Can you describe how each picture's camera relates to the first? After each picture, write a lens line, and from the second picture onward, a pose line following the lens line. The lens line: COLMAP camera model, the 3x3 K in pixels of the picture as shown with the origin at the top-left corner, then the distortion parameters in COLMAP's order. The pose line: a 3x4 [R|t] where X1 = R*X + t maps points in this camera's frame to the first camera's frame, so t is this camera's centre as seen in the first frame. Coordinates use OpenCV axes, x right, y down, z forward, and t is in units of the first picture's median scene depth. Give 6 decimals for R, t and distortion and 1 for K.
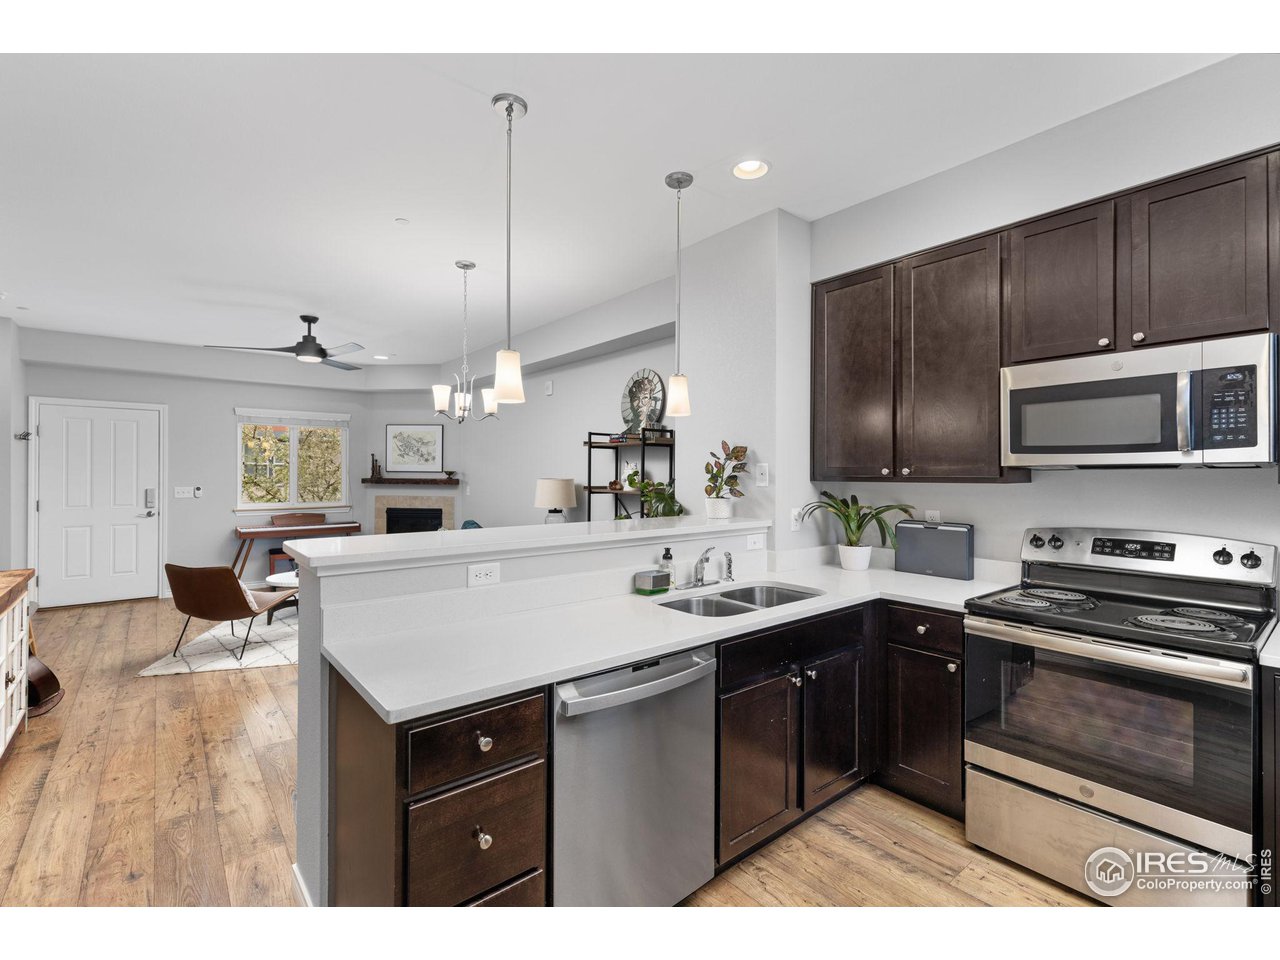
lens RADIAL K [[589.7, 0, 639.3], [0, 589.7, 475.9], [0, 0, 1]] dist [-0.000025, 0.005955]
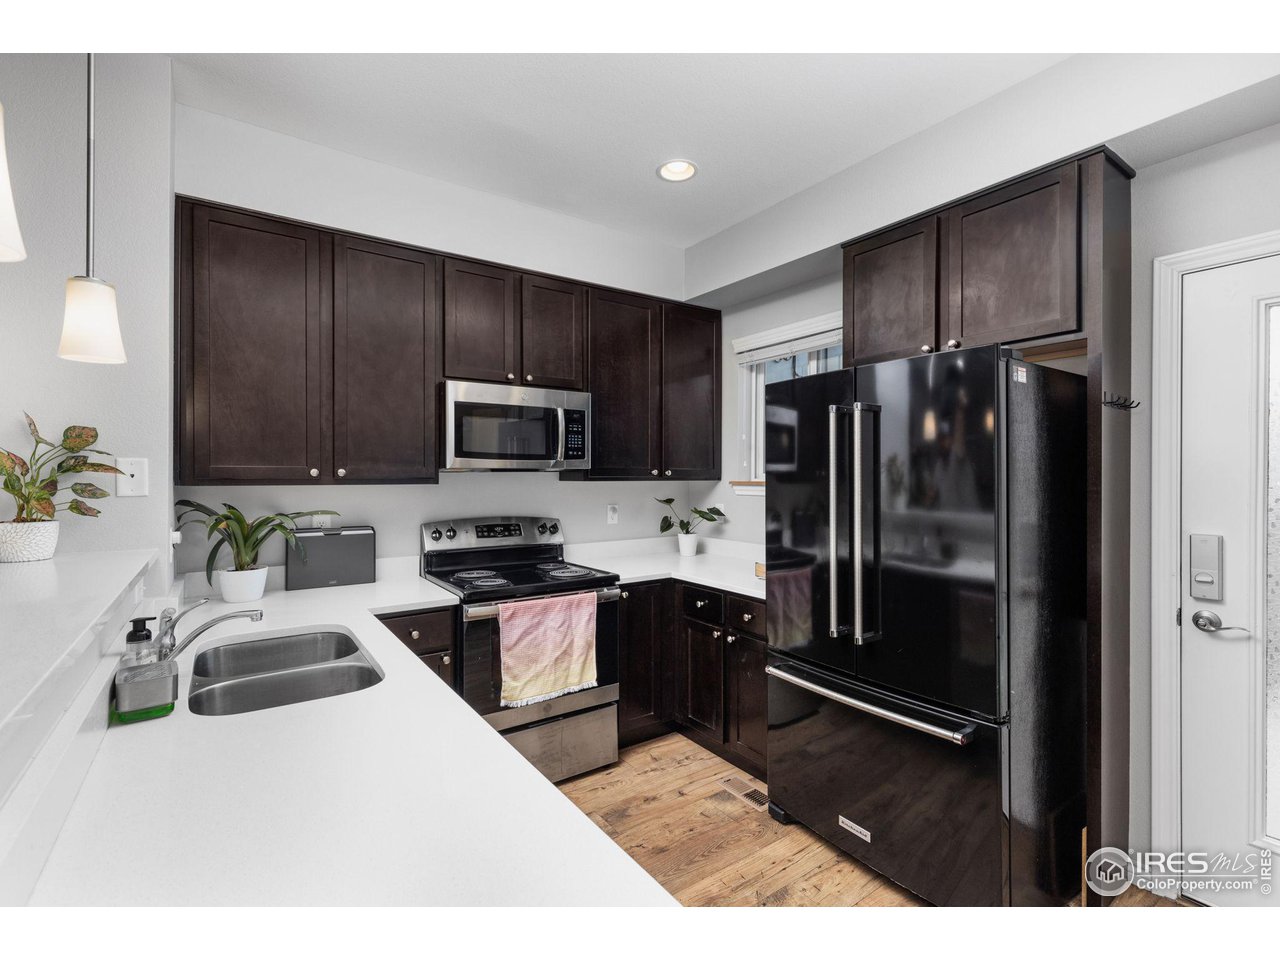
lens RADIAL K [[589.7, 0, 639.3], [0, 589.7, 475.9], [0, 0, 1]] dist [-0.000025, 0.005955]
pose [[0.070356, -0.001691, 0.997520, -0.390263], [0.000812, 0.999998, 0.001638, -0.003378], [-0.997522, 0.000695, 0.070358, 0.466746]]
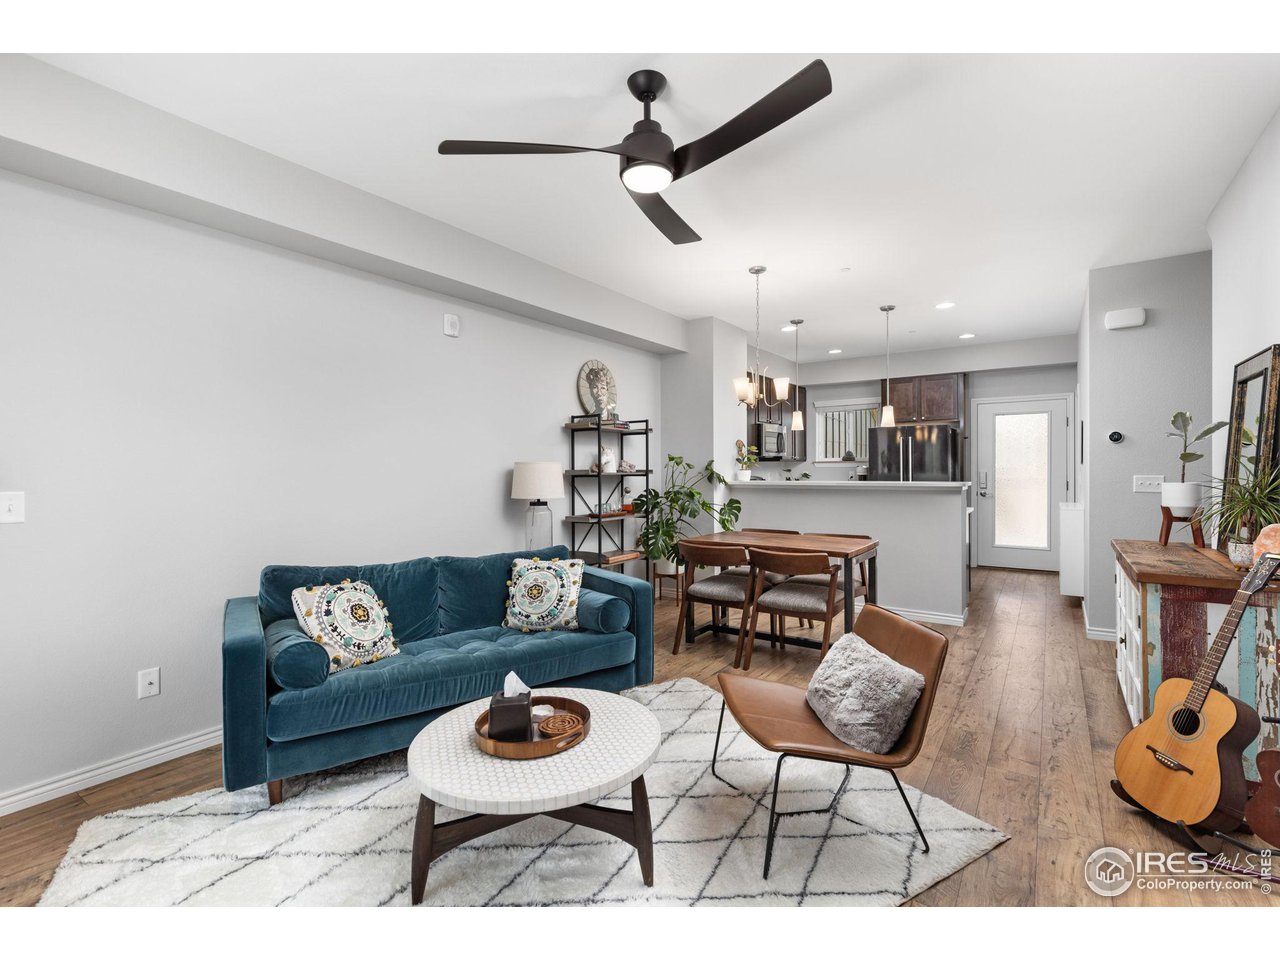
lens RADIAL K [[583.6, 0, 640.9], [0, 583.6, 476.8], [0, 0, 1]] dist [0.001840, 0.000352]
pose [[-0.269412, -0.014929, 0.962909, -1.747079], [0.010273, 0.999778, 0.018375, 0.023678], [-0.962970, 0.014843, -0.269199, 2.013657]]
